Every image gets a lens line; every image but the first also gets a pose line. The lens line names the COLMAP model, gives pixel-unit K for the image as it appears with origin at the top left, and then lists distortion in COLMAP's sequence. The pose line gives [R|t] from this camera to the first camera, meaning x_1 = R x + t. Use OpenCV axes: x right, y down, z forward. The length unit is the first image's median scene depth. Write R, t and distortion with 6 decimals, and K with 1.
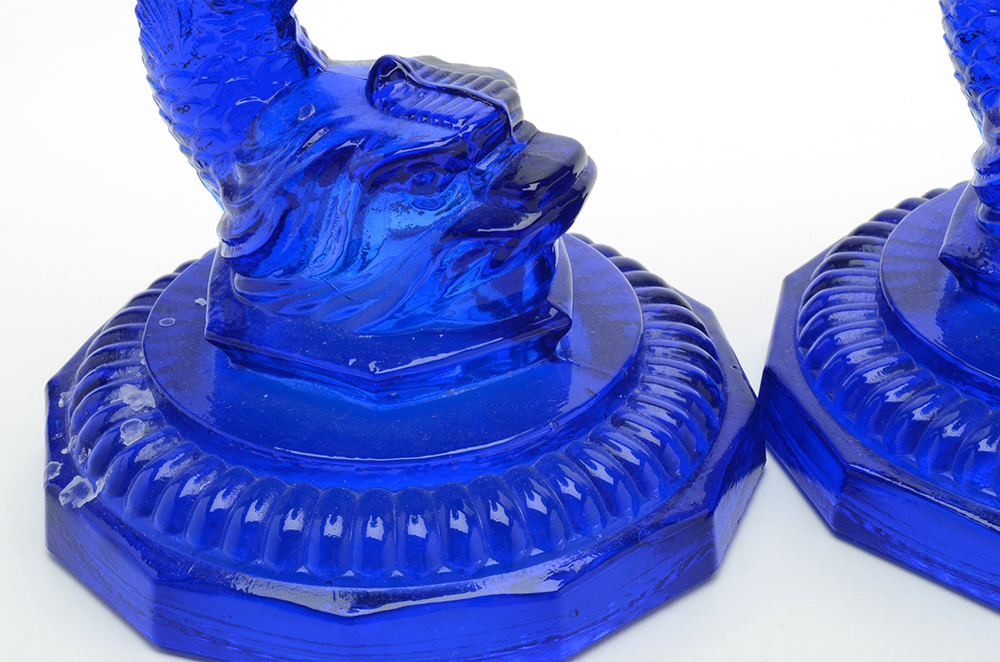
lens RADIAL K [[2197.0, 0, 489.7], [0, 2197.0, 326.3], [0, 0, 1]] dist [0.083216, 0.000000]
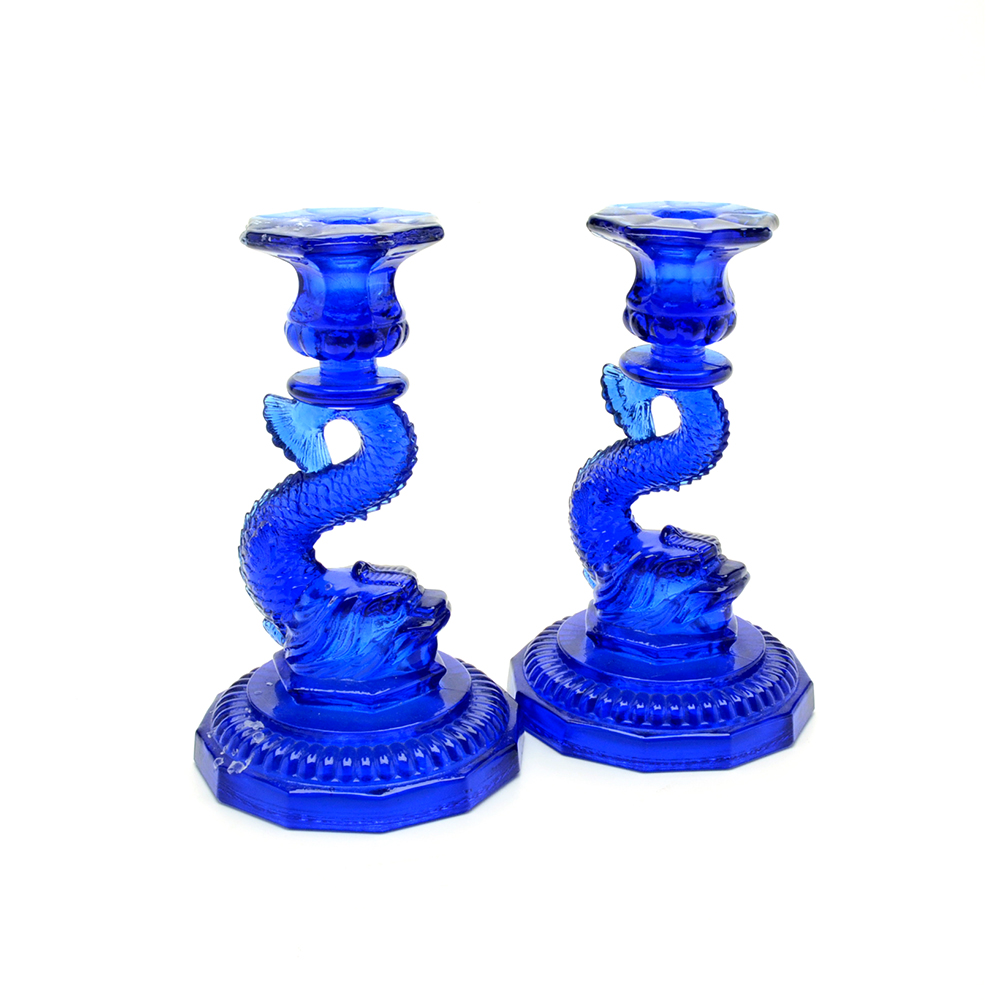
lens RADIAL K [[1425.6, 0, 504.2], [0, 1425.6, 503.7], [0, 0, 1]] dist [-0.079220, 0.000000]
pose [[0.957910, -0.060138, 0.280698, -0.308315], [0.124466, 0.968128, -0.217339, 0.159154], [-0.258682, 0.243128, 0.934865, -0.444247]]
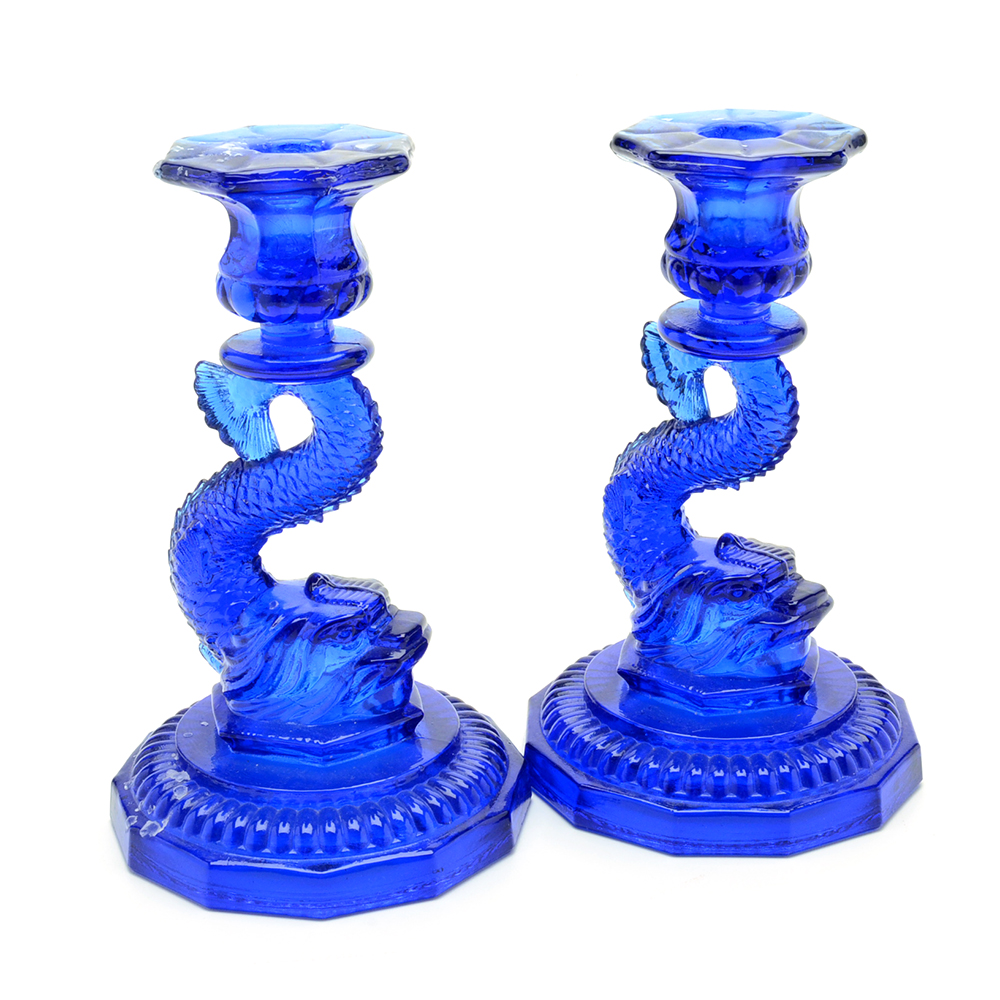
lens RADIAL K [[1946.8, 0, 475.9], [0, 1946.8, 471.4], [0, 0, 1]] dist [-0.040161, 0.000000]
pose [[0.986432, -0.044355, 0.158064, -0.161739], [0.078530, 0.972997, -0.217048, 0.152419], [-0.144168, 0.226516, 0.963279, -0.580517]]
